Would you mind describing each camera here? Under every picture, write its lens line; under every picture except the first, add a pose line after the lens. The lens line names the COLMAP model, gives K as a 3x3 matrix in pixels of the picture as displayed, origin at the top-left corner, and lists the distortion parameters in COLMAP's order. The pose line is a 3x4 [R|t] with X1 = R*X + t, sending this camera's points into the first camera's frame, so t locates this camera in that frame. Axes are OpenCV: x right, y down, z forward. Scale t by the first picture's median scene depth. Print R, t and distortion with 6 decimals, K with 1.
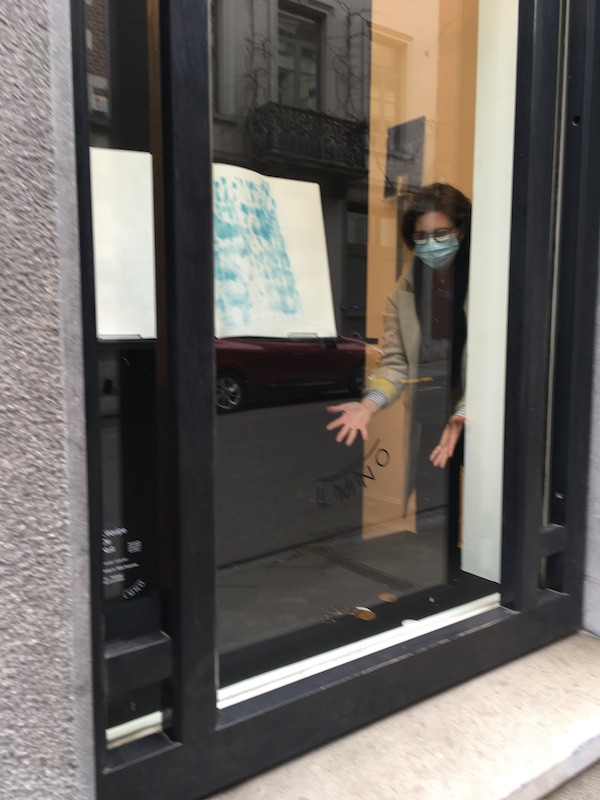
lens RADIAL K [[670.0, 0, 275.6], [0, 670.0, 405.0], [0, 0, 1]] dist [0.076683, -0.106296]
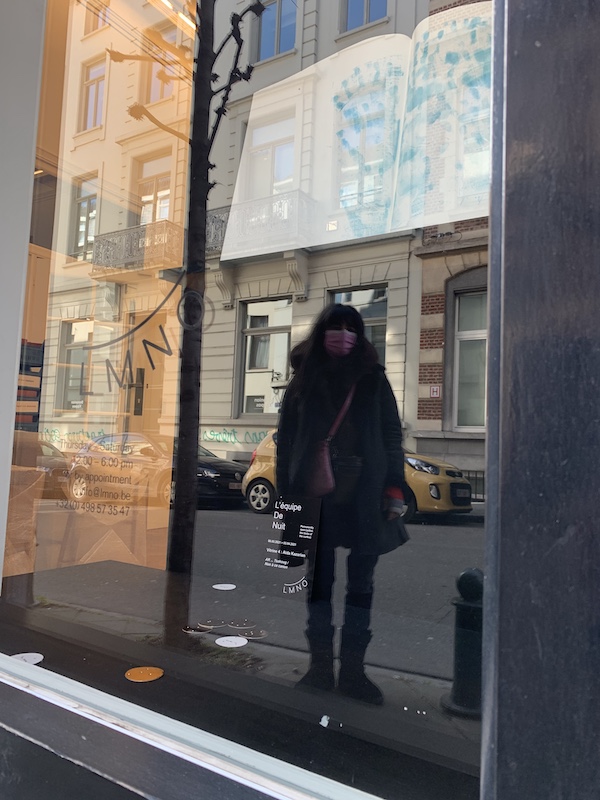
lens RADIAL K [[597.8, 0, 315.6], [0, 597.8, 393.1], [0, 0, 1]] dist [0.032595, -0.002412]
pose [[0.410089, -0.054807, -0.910397, 0.430682], [-0.137956, 0.982980, -0.121319, 0.132076], [0.901551, 0.175346, 0.395549, 0.693720]]
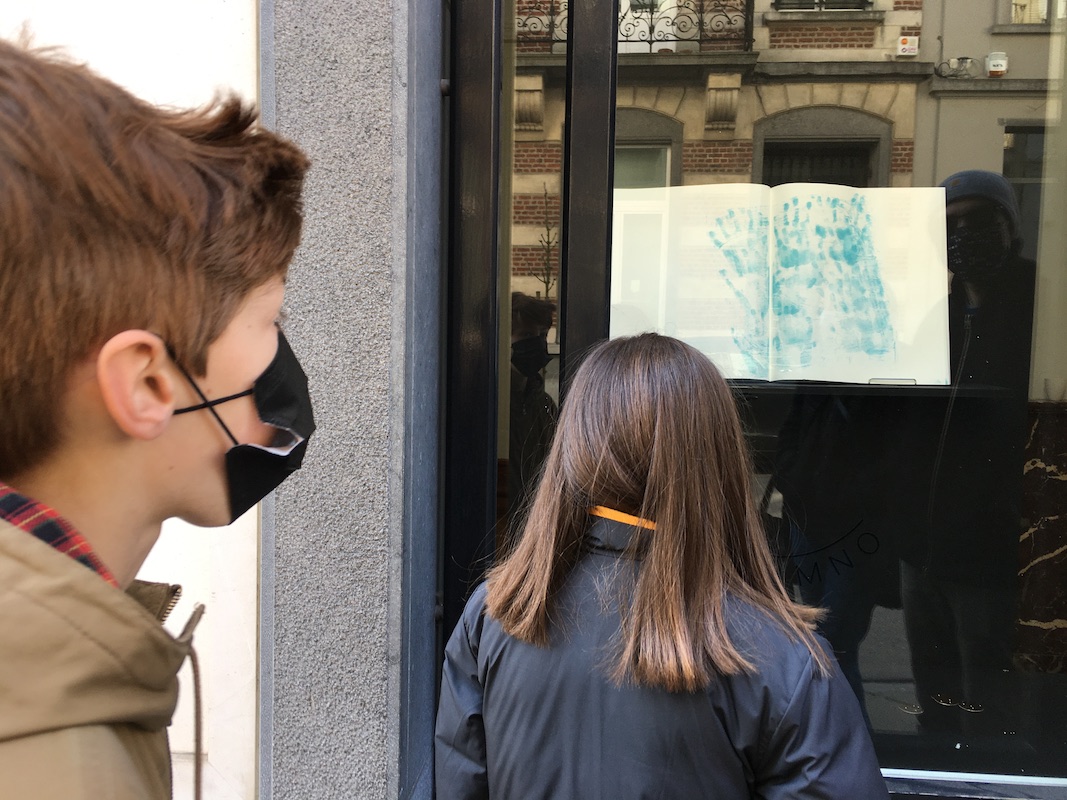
lens RADIAL K [[893.7, 0, 534.5], [0, 893.7, 383.5], [0, 0, 1]] dist [0.076683, -0.106296]
pose [[0.780346, 0.053259, -0.623076, 0.389044], [-0.089447, 0.995628, -0.026920, -0.037252], [0.618918, 0.076739, 0.781698, -0.093703]]
